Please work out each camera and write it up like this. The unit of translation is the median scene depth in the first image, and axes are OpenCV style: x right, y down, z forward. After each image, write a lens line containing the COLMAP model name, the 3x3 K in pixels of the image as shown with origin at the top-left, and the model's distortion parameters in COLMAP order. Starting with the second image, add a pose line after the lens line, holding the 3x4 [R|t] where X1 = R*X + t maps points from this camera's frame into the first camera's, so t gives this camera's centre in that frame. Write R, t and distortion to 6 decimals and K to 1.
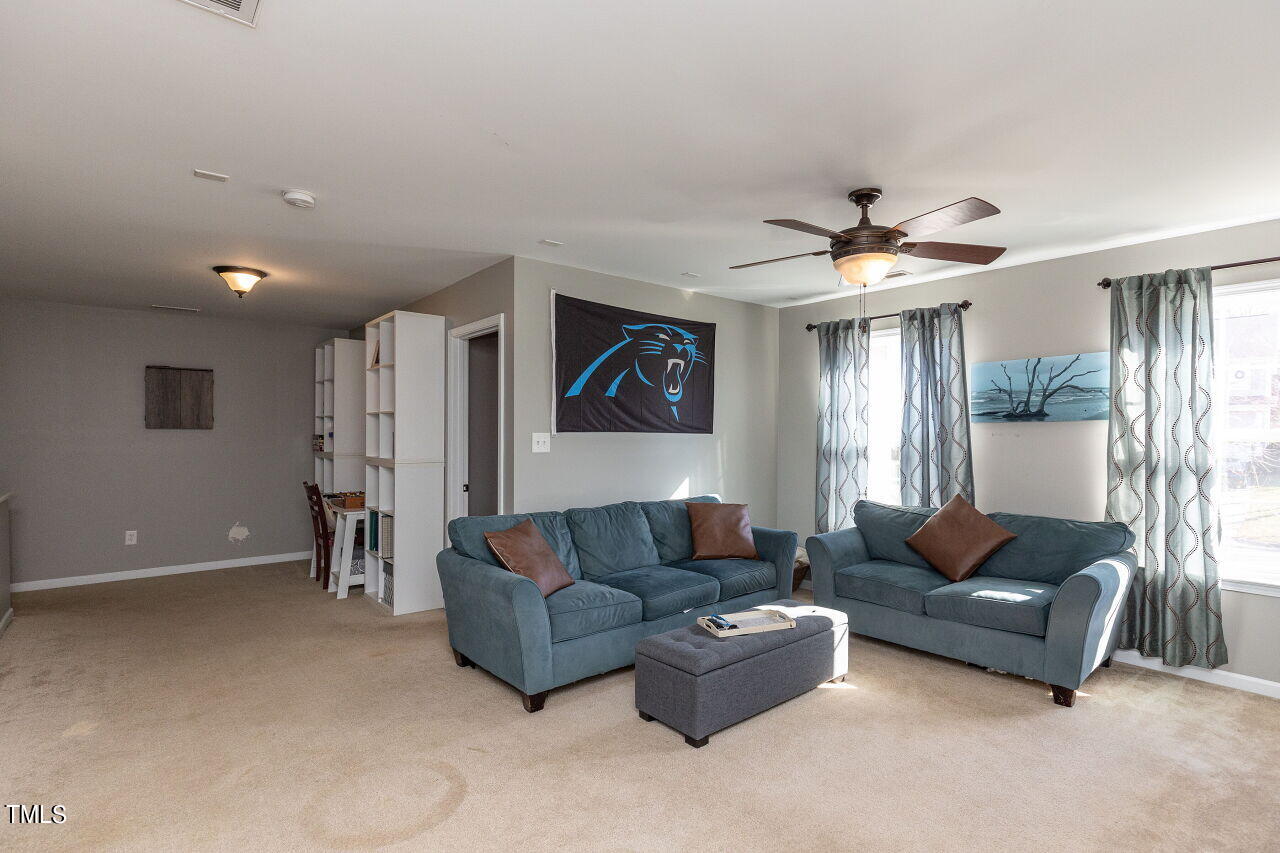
lens RADIAL K [[620.1, 0, 643.7], [0, 620.1, 430.4], [0, 0, 1]] dist [0.002415, 0.000206]
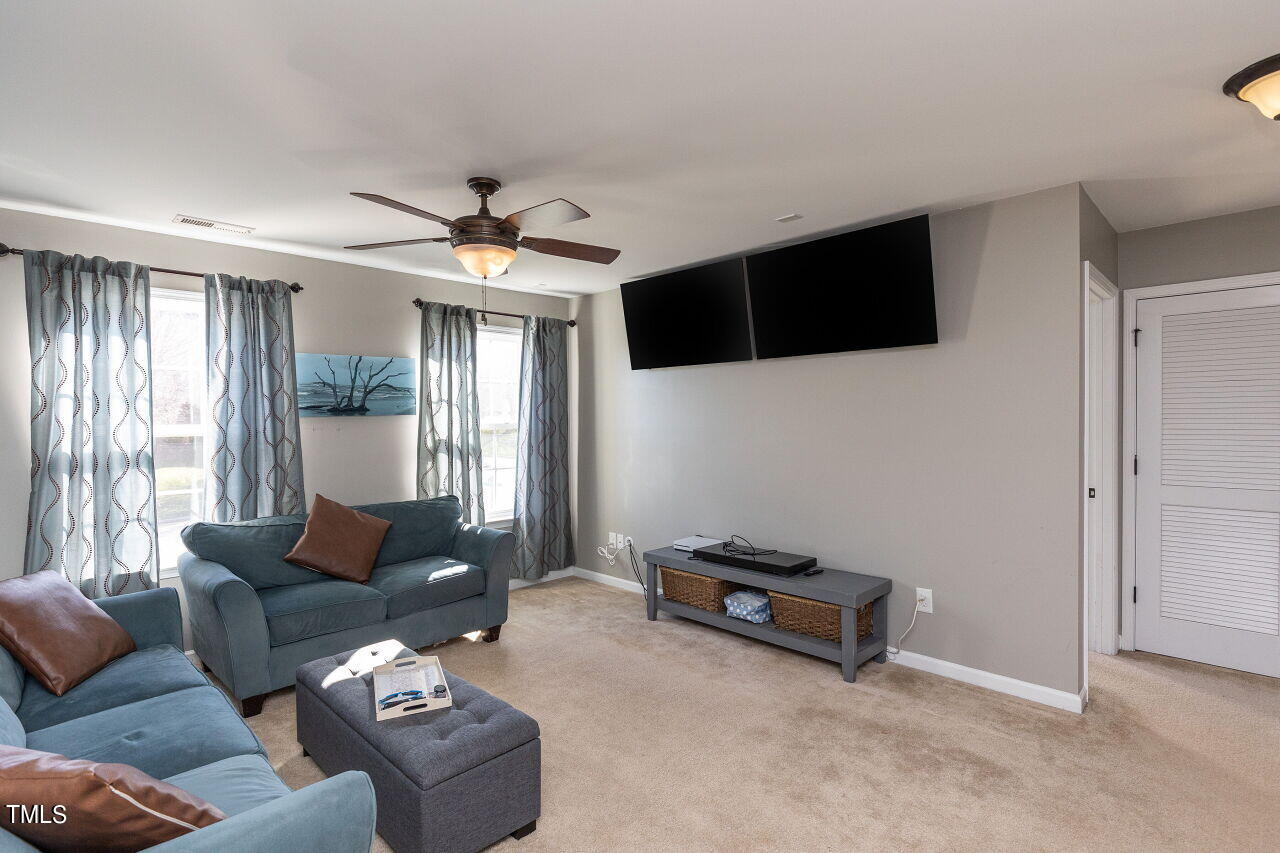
lens RADIAL K [[620.1, 0, 644.0], [0, 620.1, 423.4], [0, 0, 1]] dist [0.002415, 0.000206]
pose [[-0.073832, -0.008260, 0.997236, -0.455808], [0.007870, 0.999930, 0.008865, -0.007164], [-0.997240, 0.008503, -0.073762, 0.589521]]
